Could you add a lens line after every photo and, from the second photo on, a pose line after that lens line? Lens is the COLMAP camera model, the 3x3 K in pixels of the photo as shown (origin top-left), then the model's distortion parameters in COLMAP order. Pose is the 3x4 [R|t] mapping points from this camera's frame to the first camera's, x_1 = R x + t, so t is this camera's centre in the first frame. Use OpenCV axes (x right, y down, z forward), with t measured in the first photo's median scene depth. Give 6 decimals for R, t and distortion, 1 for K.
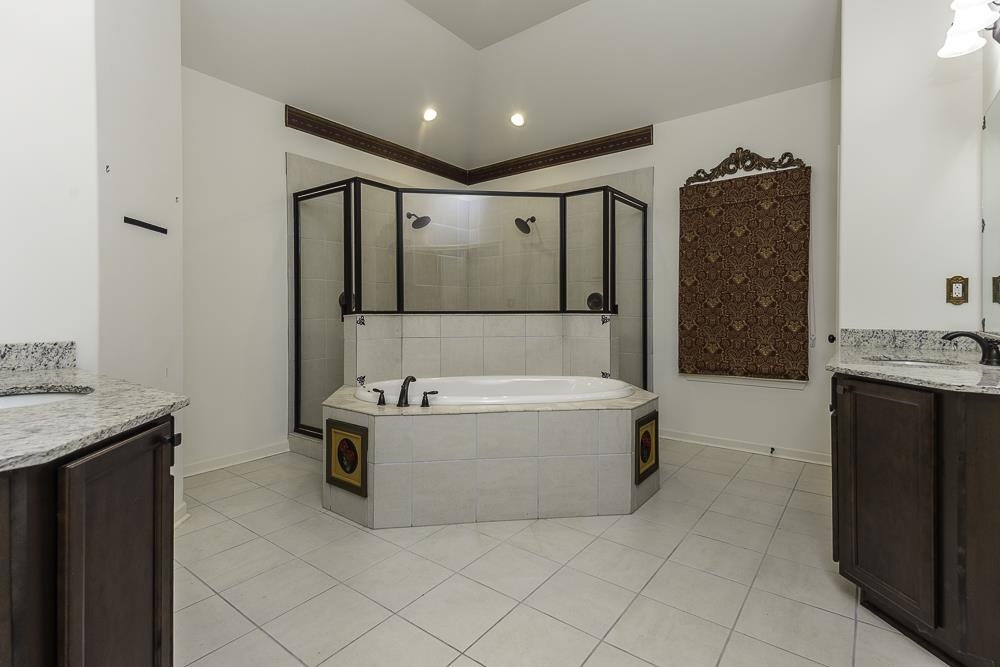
lens RADIAL K [[477.0, 0, 497.3], [0, 477.0, 306.3], [0, 0, 1]] dist [0.033958, -0.010471]
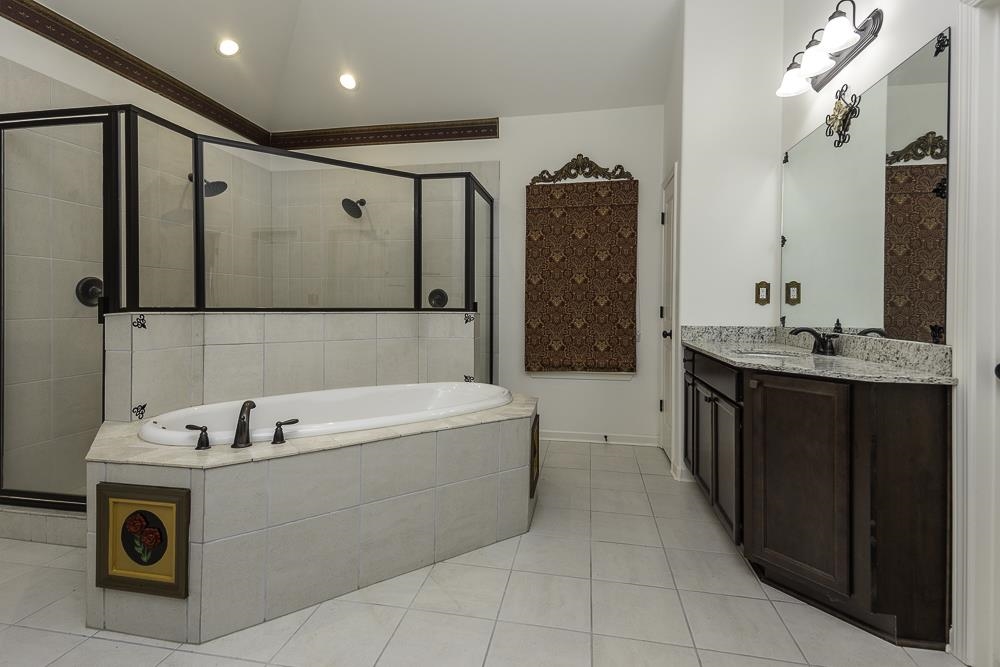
lens RADIAL K [[477.0, 0, 504.3], [0, 477.0, 307.9], [0, 0, 1]] dist [0.033958, -0.010471]
pose [[0.890986, 0.005335, 0.453999, -0.138540], [-0.009104, 0.999940, 0.006118, 0.001652], [-0.453939, -0.009584, 0.890981, 0.166410]]
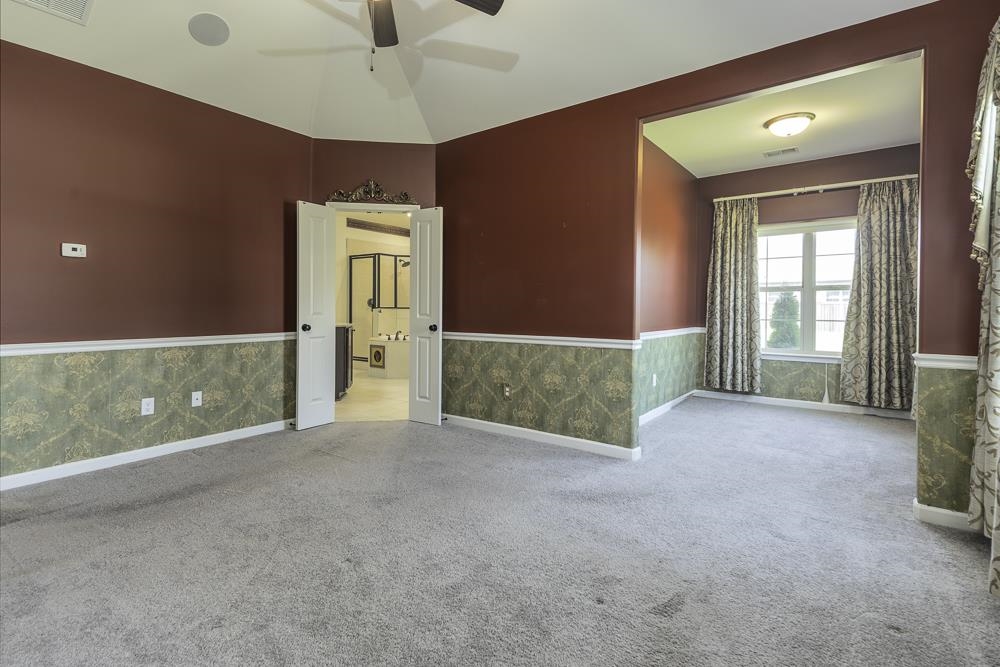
lens RADIAL K [[477.0, 0, 500.0], [0, 477.0, 305.4], [0, 0, 1]] dist [0.033958, -0.010471]
pose [[0.999850, 0.009187, 0.014685, 0.298825], [-0.009299, 0.999928, 0.007585, -0.024090], [-0.014614, -0.007721, 0.999863, -1.479119]]
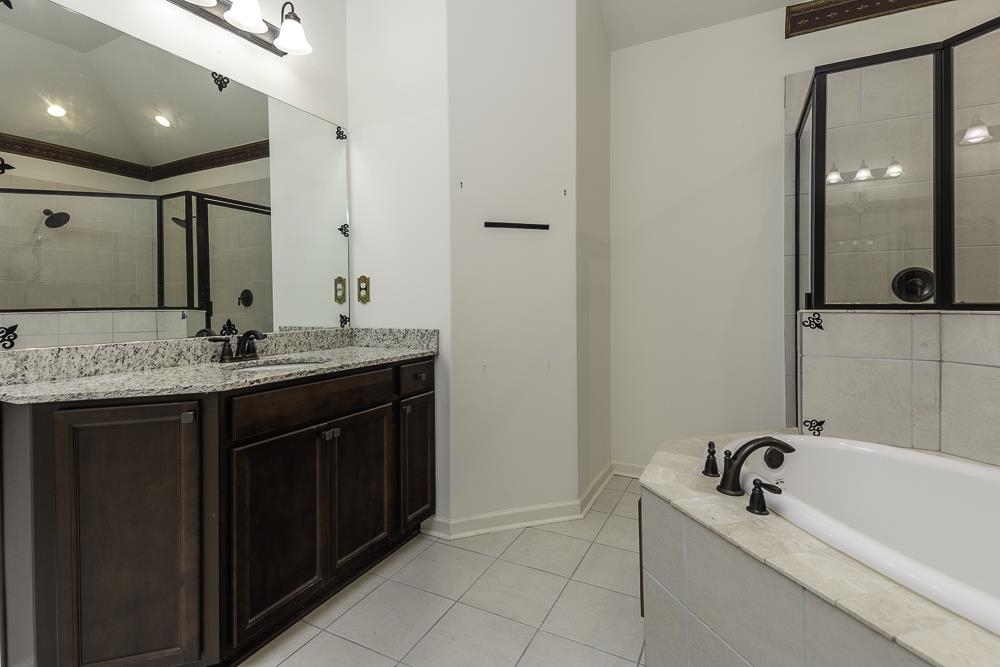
lens RADIAL K [[477.0, 0, 499.4], [0, 477.0, 308.6], [0, 0, 1]] dist [0.033958, -0.010471]
pose [[0.174635, 0.009357, -0.984589, 0.214161], [0.013585, 0.999837, 0.011911, 0.003037], [0.984540, -0.015456, 0.174479, 0.535021]]
